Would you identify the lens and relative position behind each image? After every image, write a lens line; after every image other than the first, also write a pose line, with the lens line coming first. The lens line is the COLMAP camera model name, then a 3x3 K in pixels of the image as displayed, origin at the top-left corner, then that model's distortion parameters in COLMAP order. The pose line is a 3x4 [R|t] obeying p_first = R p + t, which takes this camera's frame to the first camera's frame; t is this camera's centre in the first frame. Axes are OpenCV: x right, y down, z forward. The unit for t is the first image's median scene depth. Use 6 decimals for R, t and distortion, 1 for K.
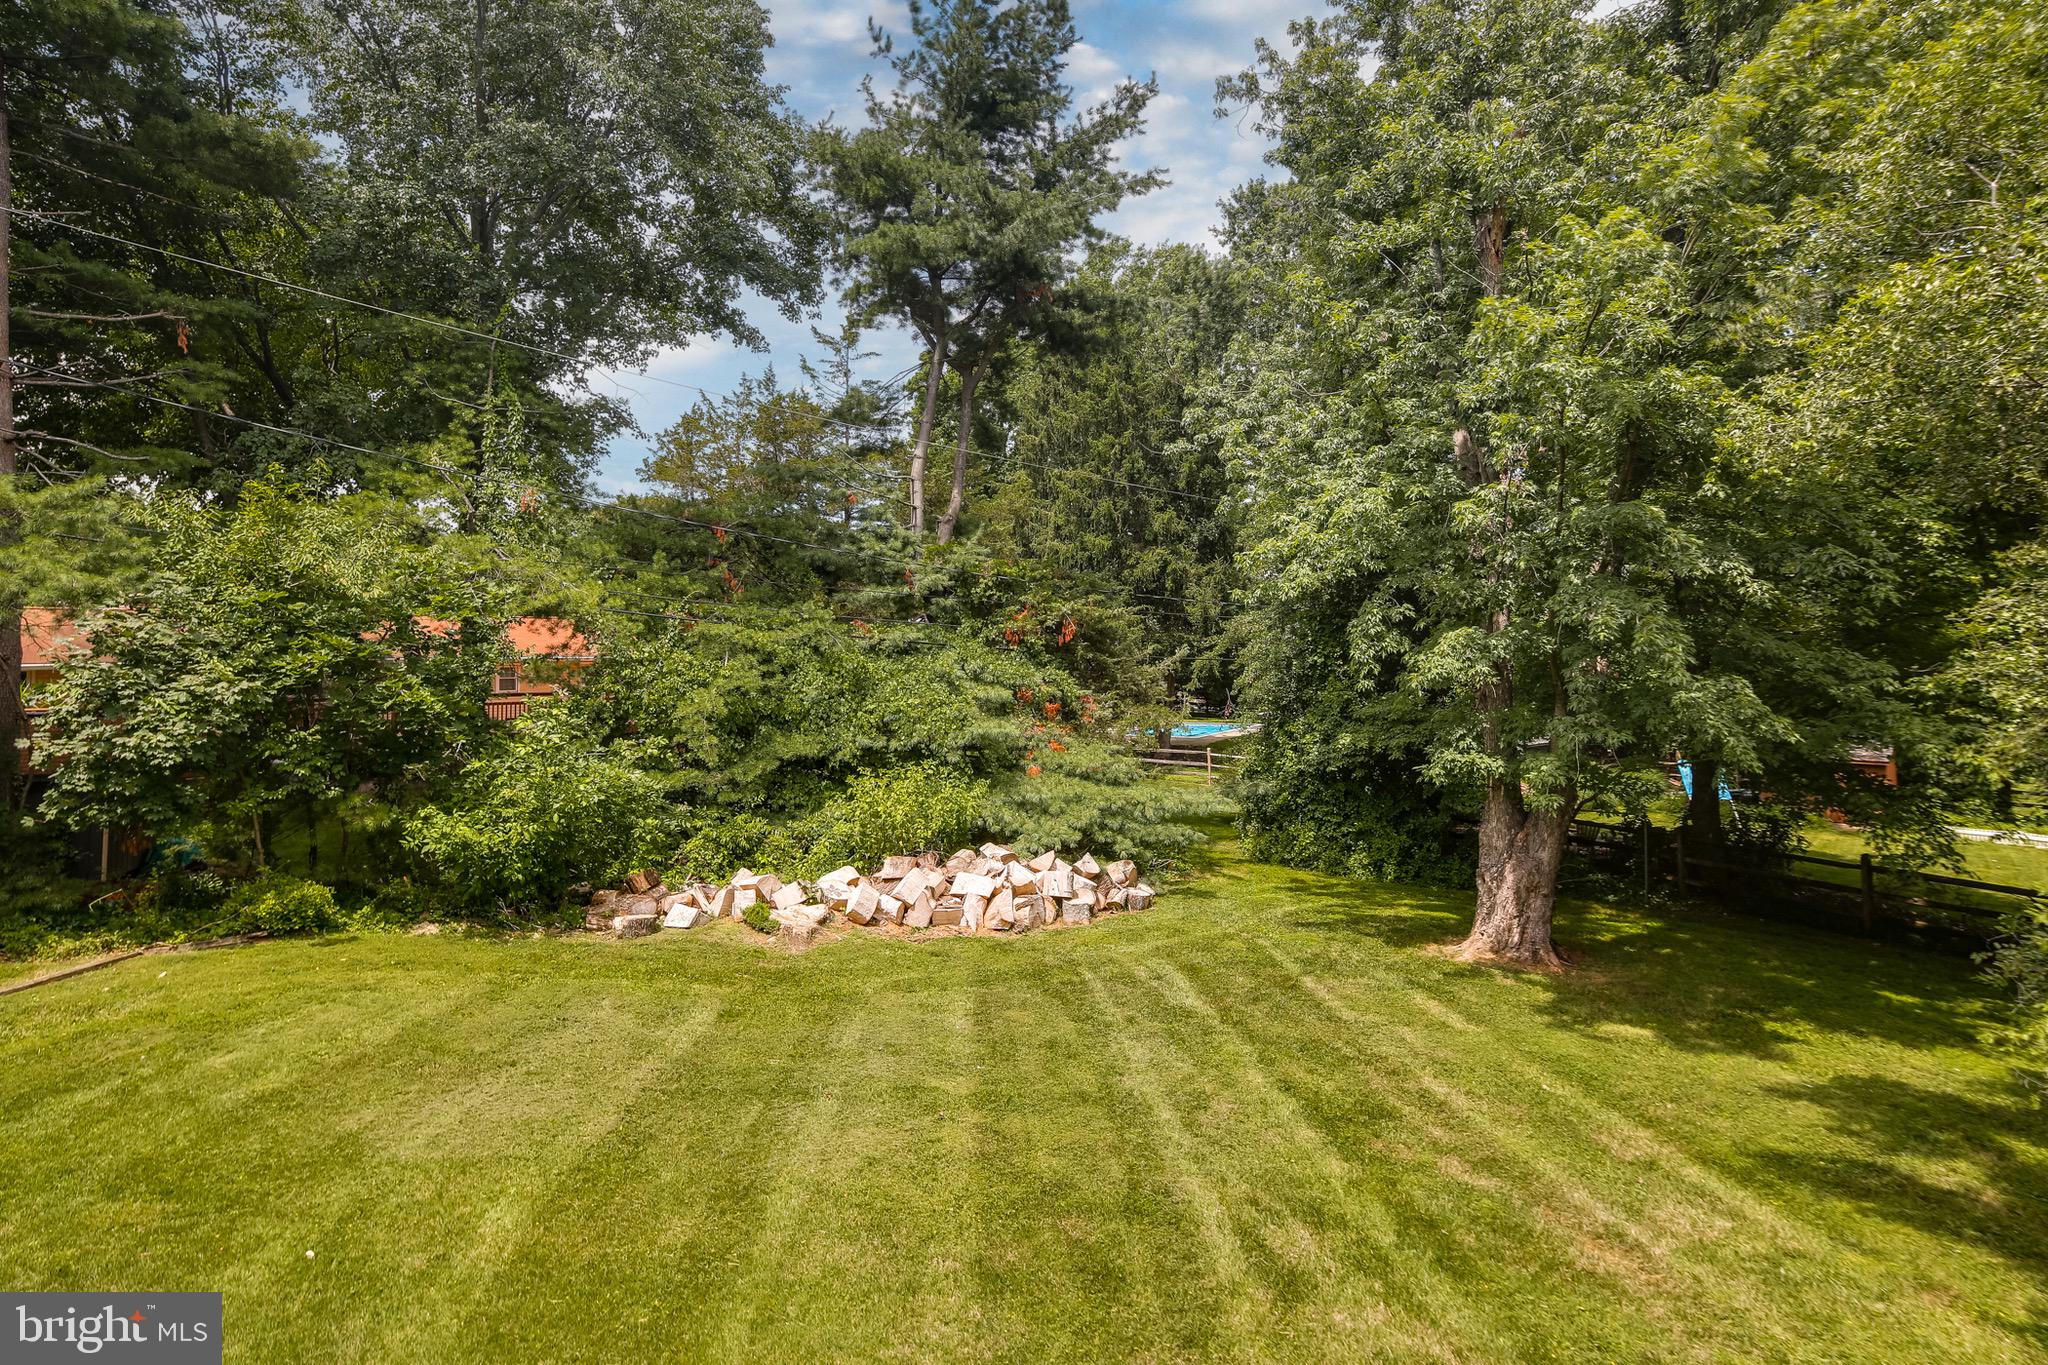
lens RADIAL K [[1025.1, 0, 1018.7], [0, 1025.1, 661.2], [0, 0, 1]] dist [0.001628, 0.000409]
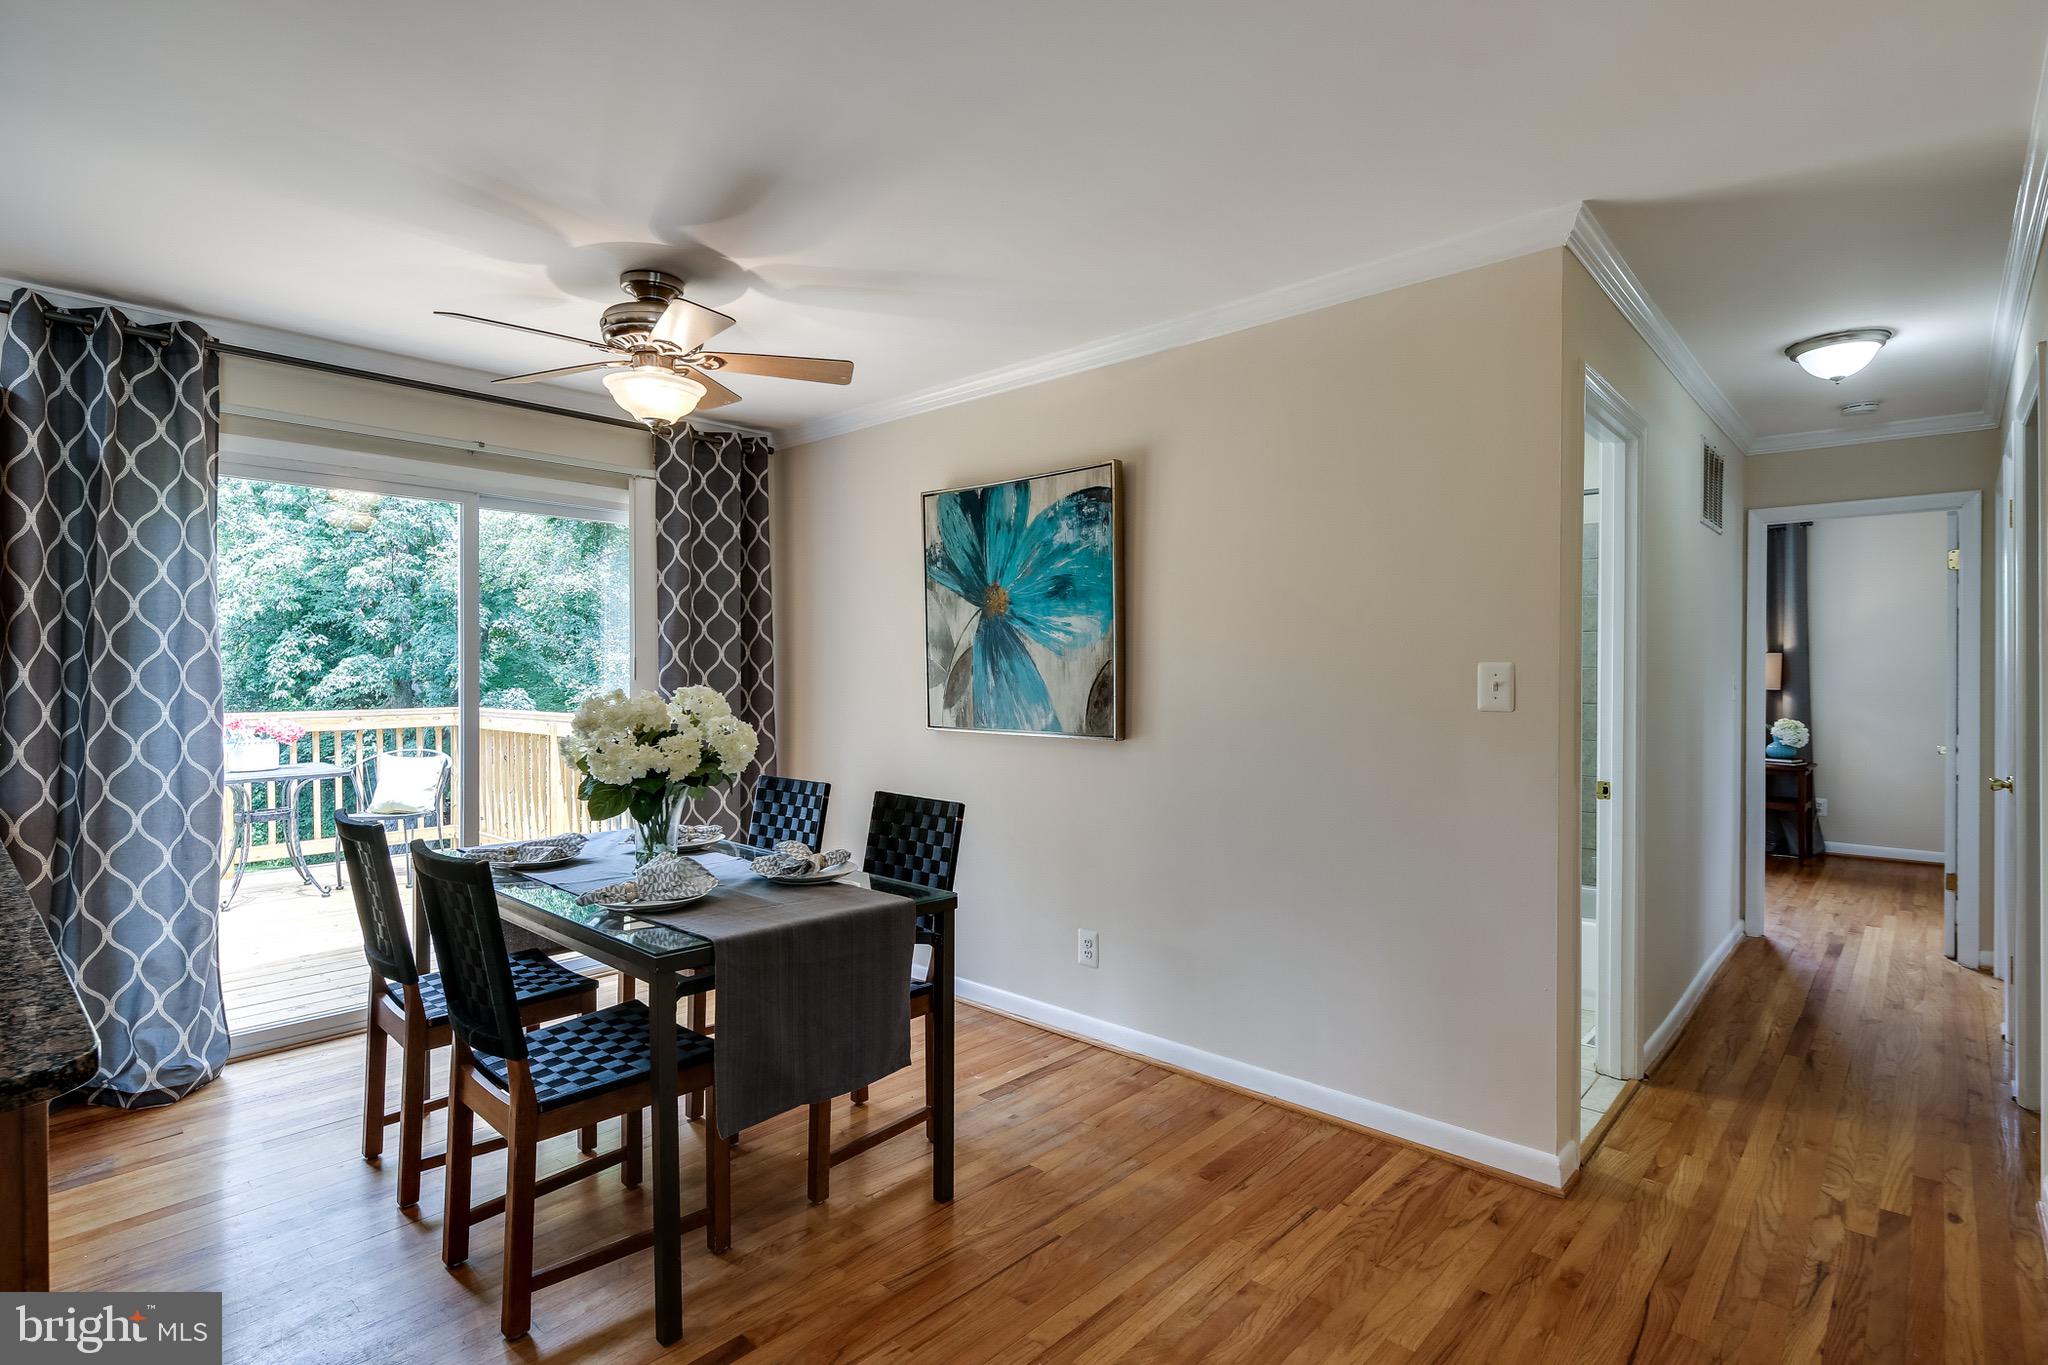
lens RADIAL K [[997.8, 0, 1020.3], [0, 997.8, 669.7], [0, 0, 1]] dist [0.012295, -0.008715]
pose [[0.636441, 0.018598, 0.771101, -0.036423], [-0.007708, 0.999813, -0.017753, 0.004495], [-0.771287, 0.005355, 0.636465, -0.371402]]
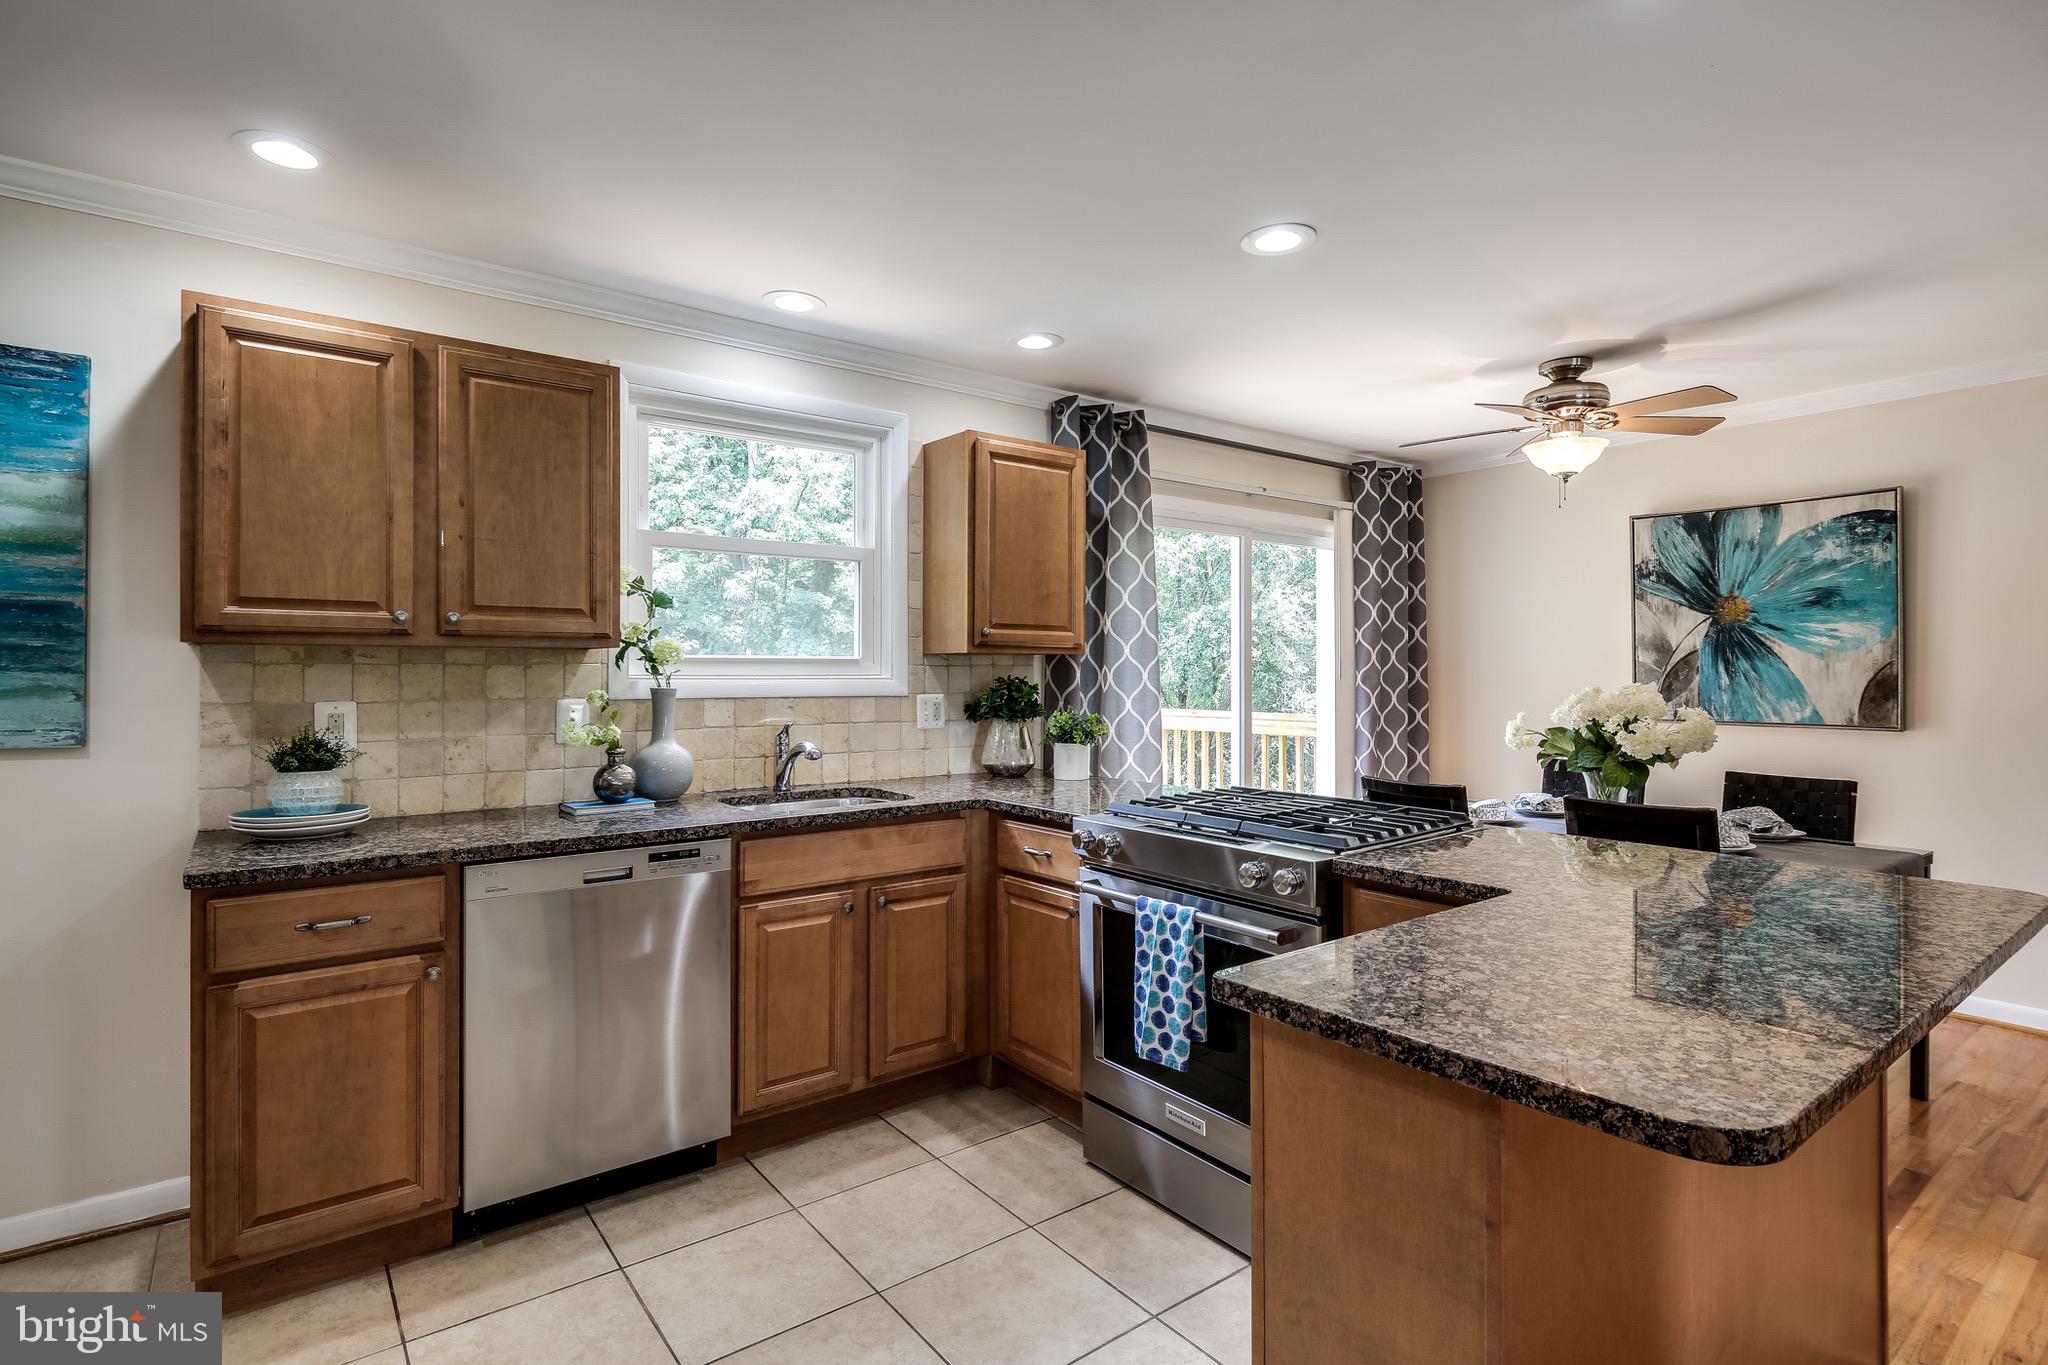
lens RADIAL K [[997.8, 0, 1020.3], [0, 997.8, 669.7], [0, 0, 1]] dist [0.012295, -0.008715]
pose [[0.764206, 0.015615, 0.644783, -0.147131], [-0.008113, 0.999861, -0.014599, 0.005568], [-0.644921, 0.005926, 0.764226, -0.316528]]
